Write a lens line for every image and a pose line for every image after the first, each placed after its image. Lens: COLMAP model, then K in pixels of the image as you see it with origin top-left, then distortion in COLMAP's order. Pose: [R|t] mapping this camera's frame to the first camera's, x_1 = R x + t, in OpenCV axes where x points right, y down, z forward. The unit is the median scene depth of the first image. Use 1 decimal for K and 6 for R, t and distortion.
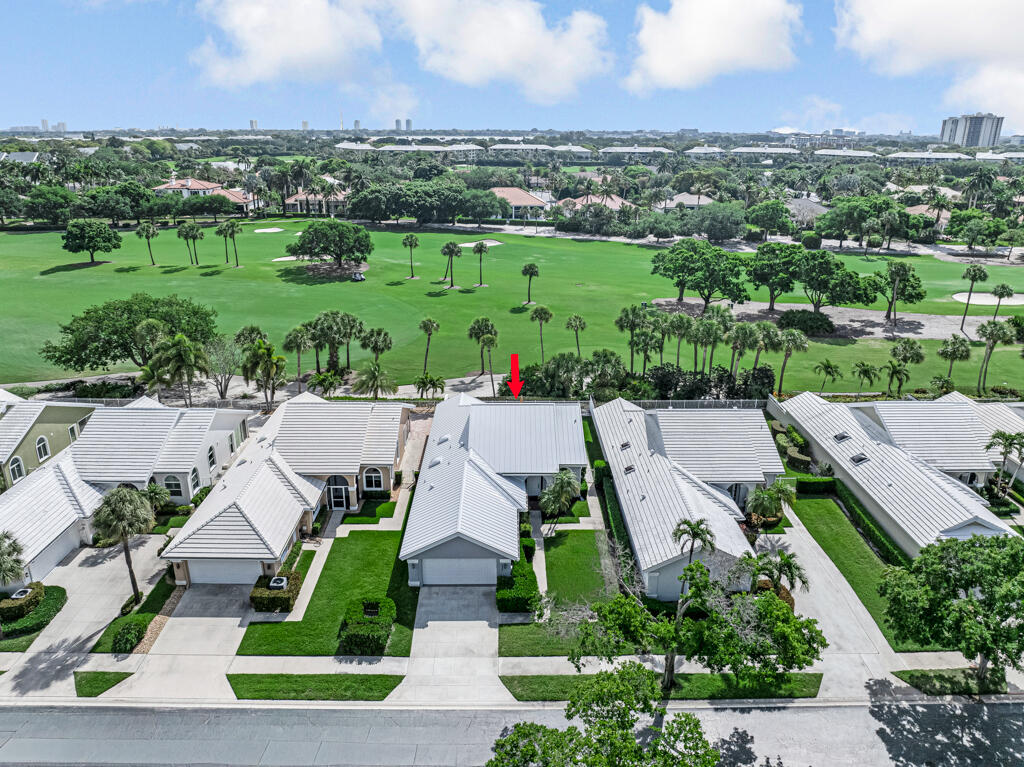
lens RADIAL K [[700.3, 0, 512.0], [0, 700.3, 383.5], [0, 0, 1]] dist [-0.031014, -0.000655]
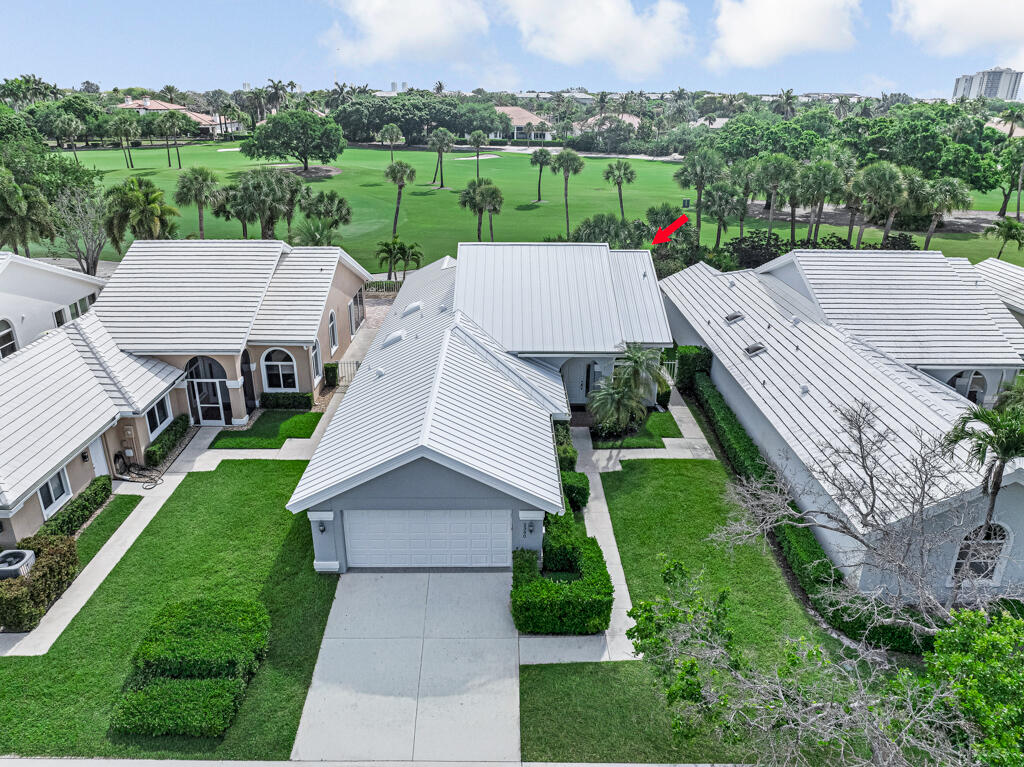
lens RADIAL K [[700.3, 0, 512.0], [0, 700.3, 383.5], [0, 0, 1]] dist [-0.031014, -0.000655]
pose [[0.999991, 0.002219, 0.003738, -0.019636], [-0.002379, 0.999055, 0.043405, 0.126273], [-0.003638, -0.043414, 0.999051, 0.468881]]
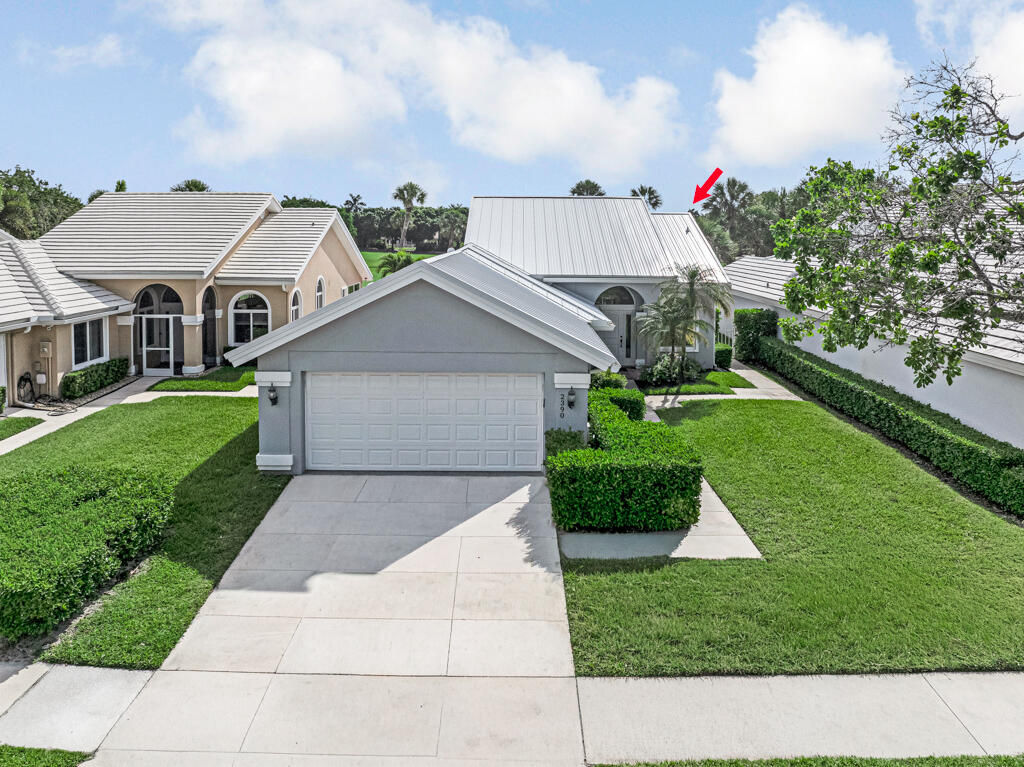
lens RADIAL K [[740.5, 0, 513.1], [0, 740.5, 289.7], [0, 0, 1]] dist [-0.031772, -0.001166]
pose [[0.999941, 0.004238, -0.010026, -0.027000], [-0.006800, 0.962457, -0.271349, 0.252677], [0.008500, 0.271401, 0.962429, 0.560483]]
